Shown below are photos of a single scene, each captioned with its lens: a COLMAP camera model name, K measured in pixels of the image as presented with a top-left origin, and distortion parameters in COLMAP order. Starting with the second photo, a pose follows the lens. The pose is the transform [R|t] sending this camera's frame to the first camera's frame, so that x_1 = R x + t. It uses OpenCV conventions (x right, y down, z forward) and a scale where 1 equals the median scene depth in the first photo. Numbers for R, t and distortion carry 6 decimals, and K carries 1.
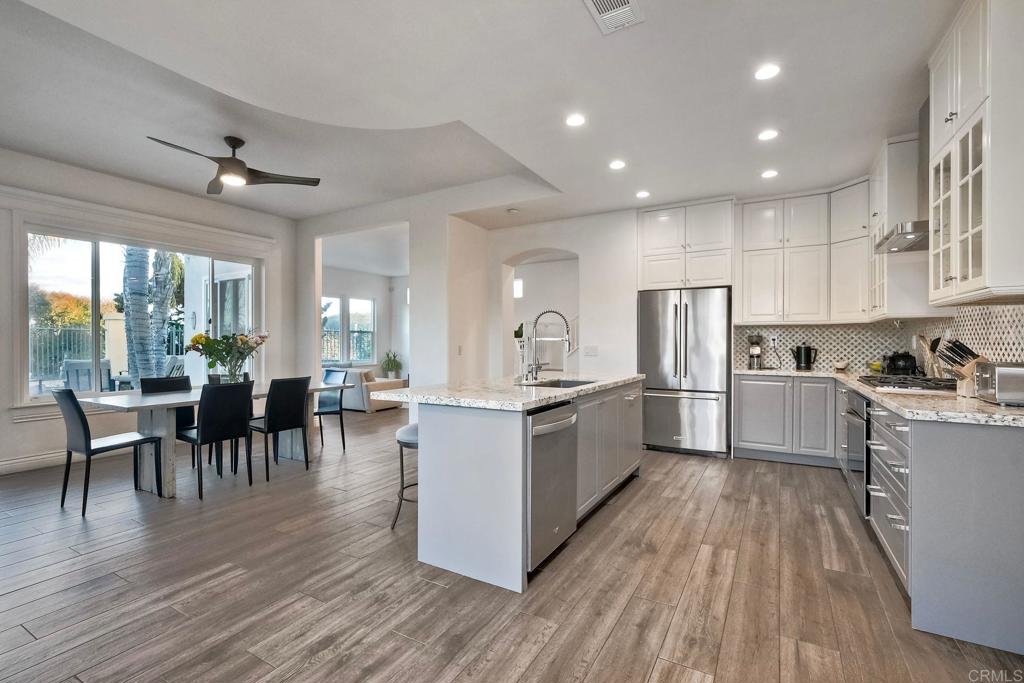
lens RADIAL K [[457.8, 0, 509.9], [0, 457.8, 343.8], [0, 0, 1]] dist [0.001659, 0.001517]
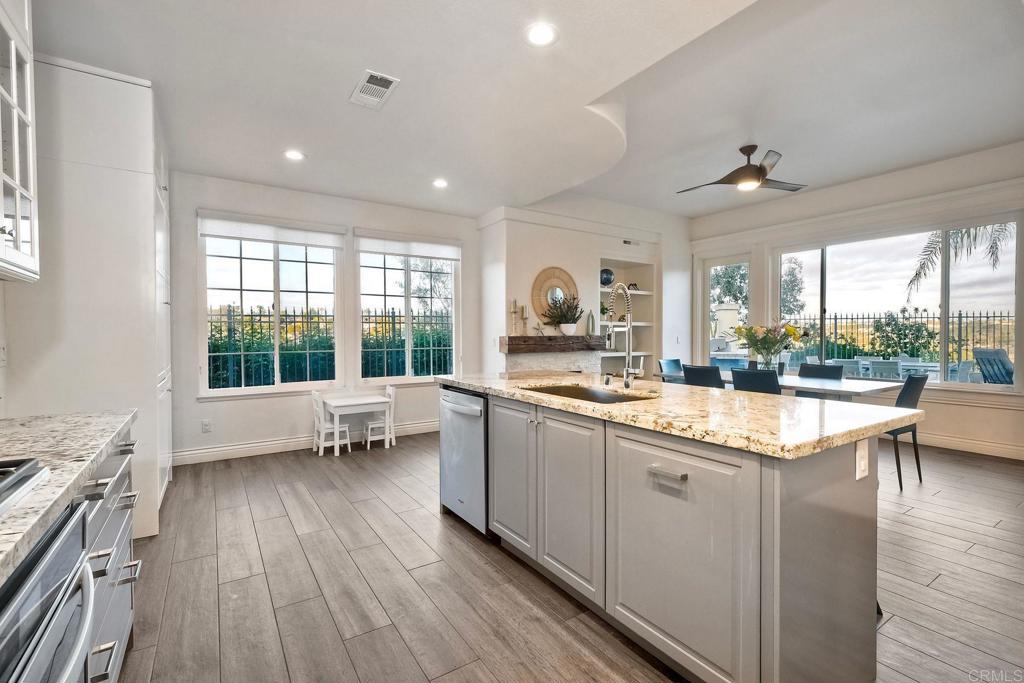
lens RADIAL K [[457.8, 0, 516.1], [0, 457.8, 343.3], [0, 0, 1]] dist [0.001659, 0.001517]
pose [[-0.433900, 0.023450, -0.900656, 0.779966], [0.002451, 0.999688, 0.024848, -0.007234], [0.900958, 0.008574, -0.433822, 1.198055]]
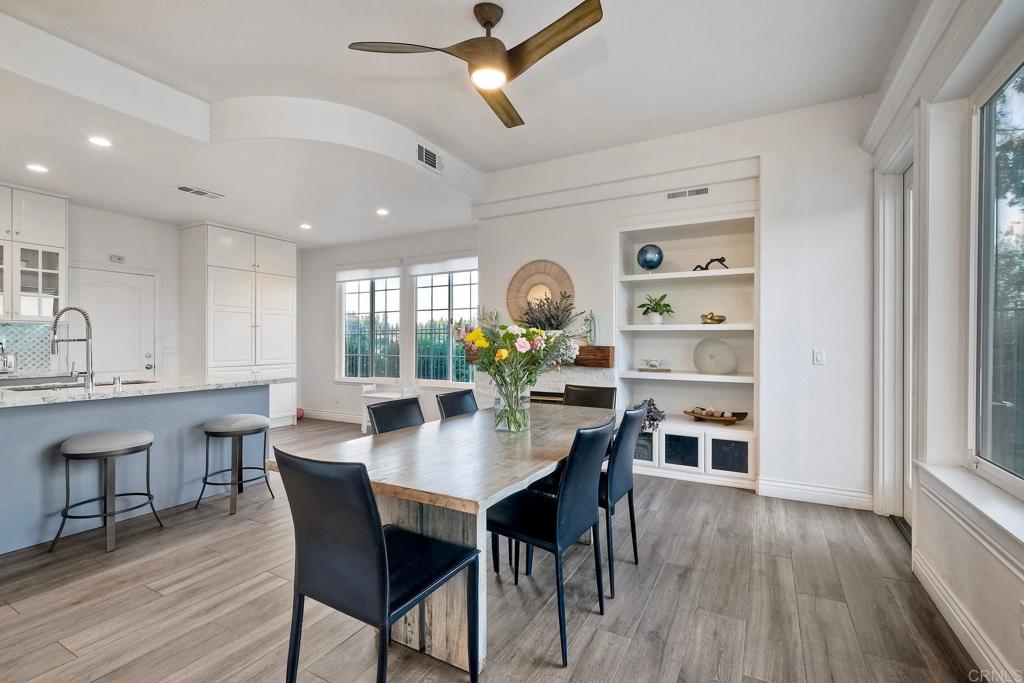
lens RADIAL K [[457.8, 0, 509.9], [0, 457.8, 343.1], [0, 0, 1]] dist [0.001659, 0.001517]
pose [[-0.999567, 0.002388, -0.029317, -0.750241], [0.002312, 0.999994, 0.002627, -0.003925], [0.029323, 0.002558, -0.999567, 1.980053]]
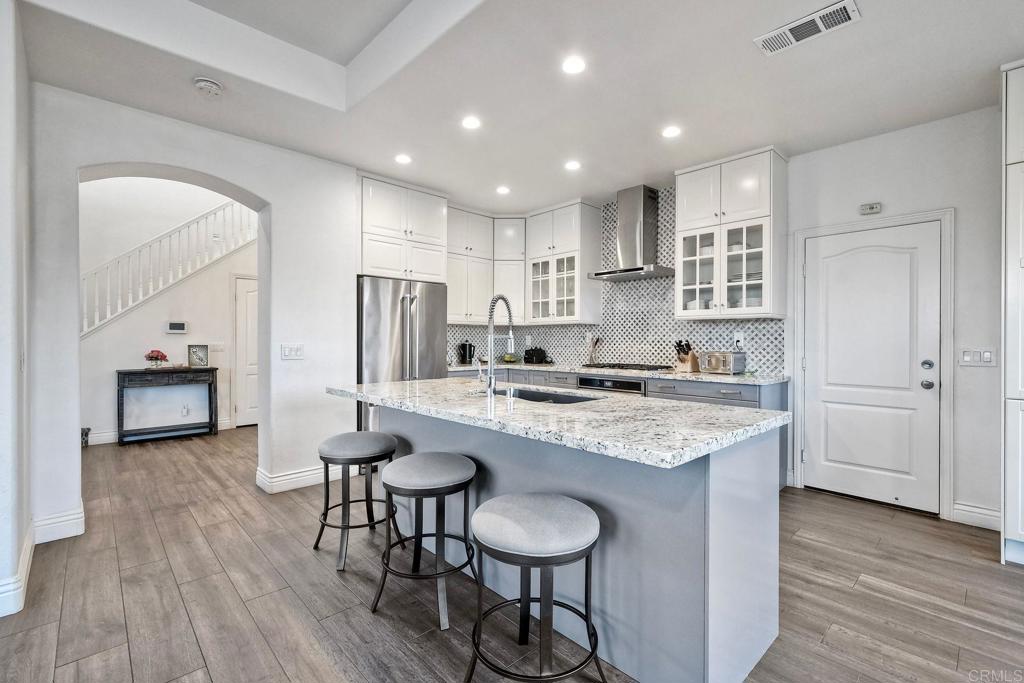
lens RADIAL K [[457.8, 0, 513.7], [0, 457.8, 339.4], [0, 0, 1]] dist [0.001659, 0.001517]
pose [[0.280061, 0.002839, 0.959978, -0.616863], [-0.001699, 0.999996, -0.002461, -0.003611], [-0.959981, -0.000942, 0.280064, 0.811059]]
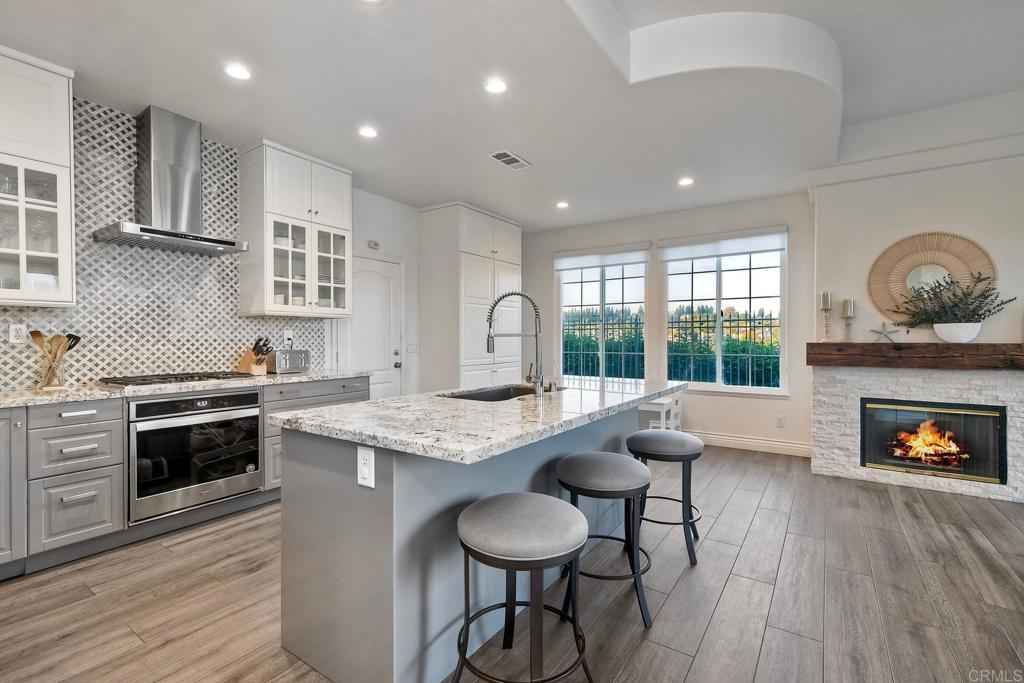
lens RADIAL K [[457.8, 0, 514.5], [0, 457.8, 337.1], [0, 0, 1]] dist [0.001659, 0.001517]
pose [[-0.997989, 0.001678, 0.063368, 0.045733], [0.001734, 0.999998, 0.000823, -0.008053], [-0.063366, 0.000931, -0.997990, 1.740197]]
